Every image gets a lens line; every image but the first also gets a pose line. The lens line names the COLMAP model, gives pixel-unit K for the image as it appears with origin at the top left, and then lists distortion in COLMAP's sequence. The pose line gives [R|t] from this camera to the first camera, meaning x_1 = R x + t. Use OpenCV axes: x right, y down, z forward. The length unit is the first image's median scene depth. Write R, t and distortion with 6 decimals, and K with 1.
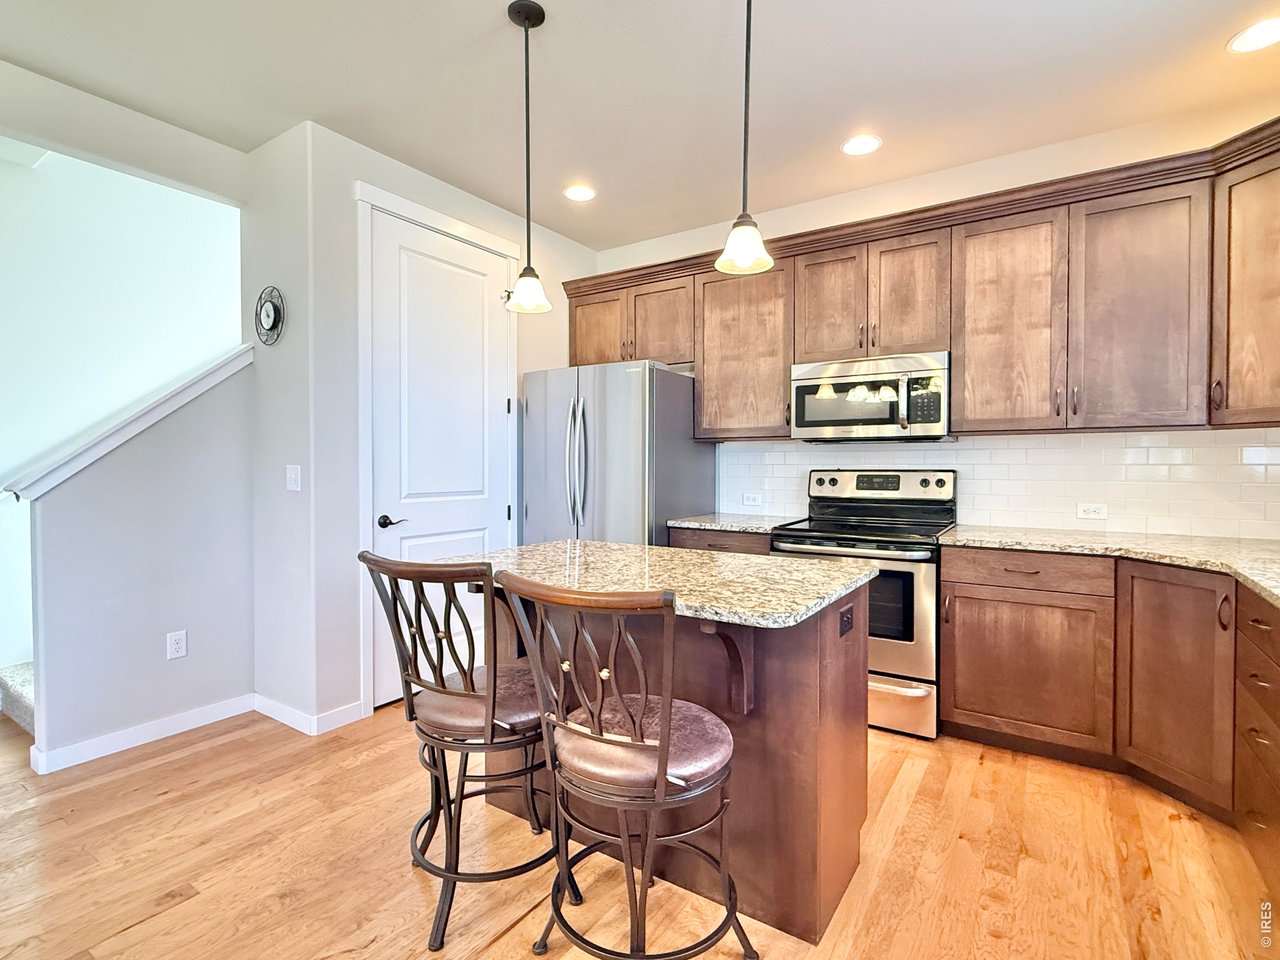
lens RADIAL K [[624.5, 0, 636.7], [0, 624.5, 477.6], [0, 0, 1]] dist [-0.004515, -0.000686]
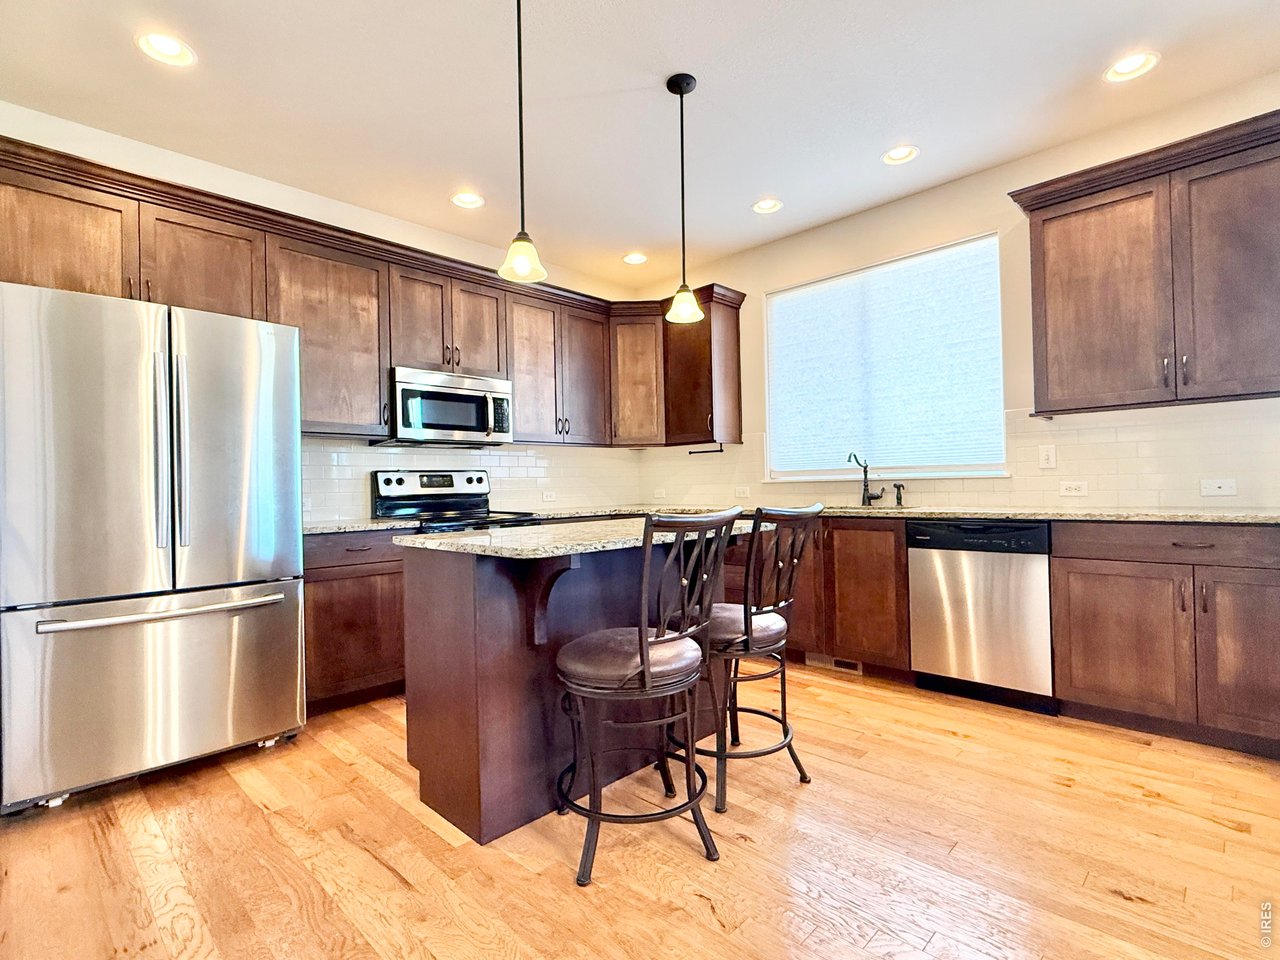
lens RADIAL K [[624.0, 0, 640.8], [0, 624.0, 482.0], [0, 0, 1]] dist [0.002516, -0.000396]
pose [[0.177381, -0.000288, 0.984142, -0.880777], [0.042583, 0.999066, -0.007383, 0.043585], [-0.983221, 0.043217, 0.177228, 0.539582]]
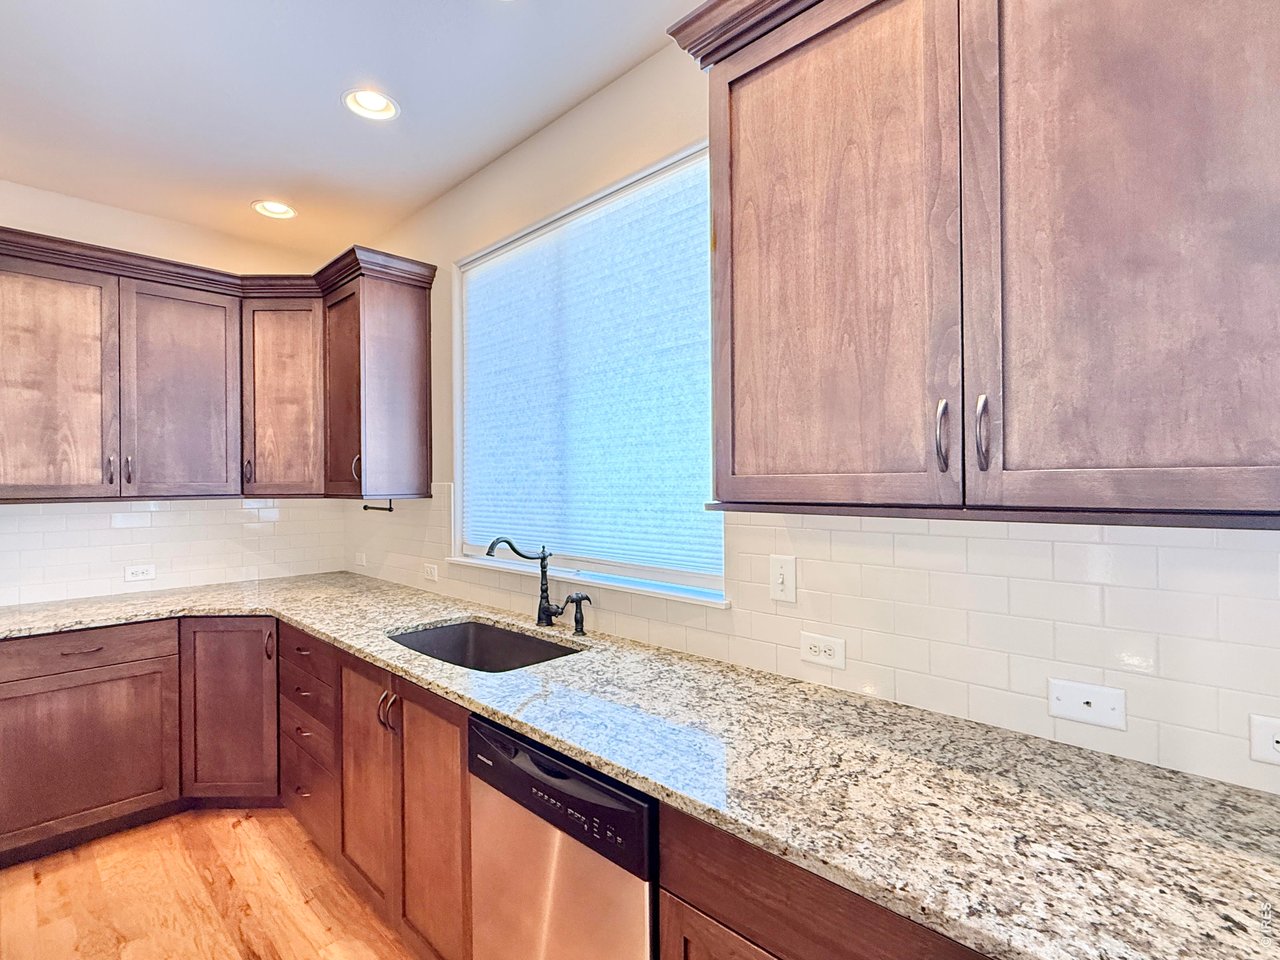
lens RADIAL K [[624.2, 0, 635.0], [0, 624.2, 481.0], [0, 0, 1]] dist [0.003555, -0.000503]
pose [[0.179237, 0.000925, 0.983805, -0.161823], [0.027612, 0.999601, -0.005971, -0.077096], [-0.983418, 0.028235, 0.179140, -0.001309]]
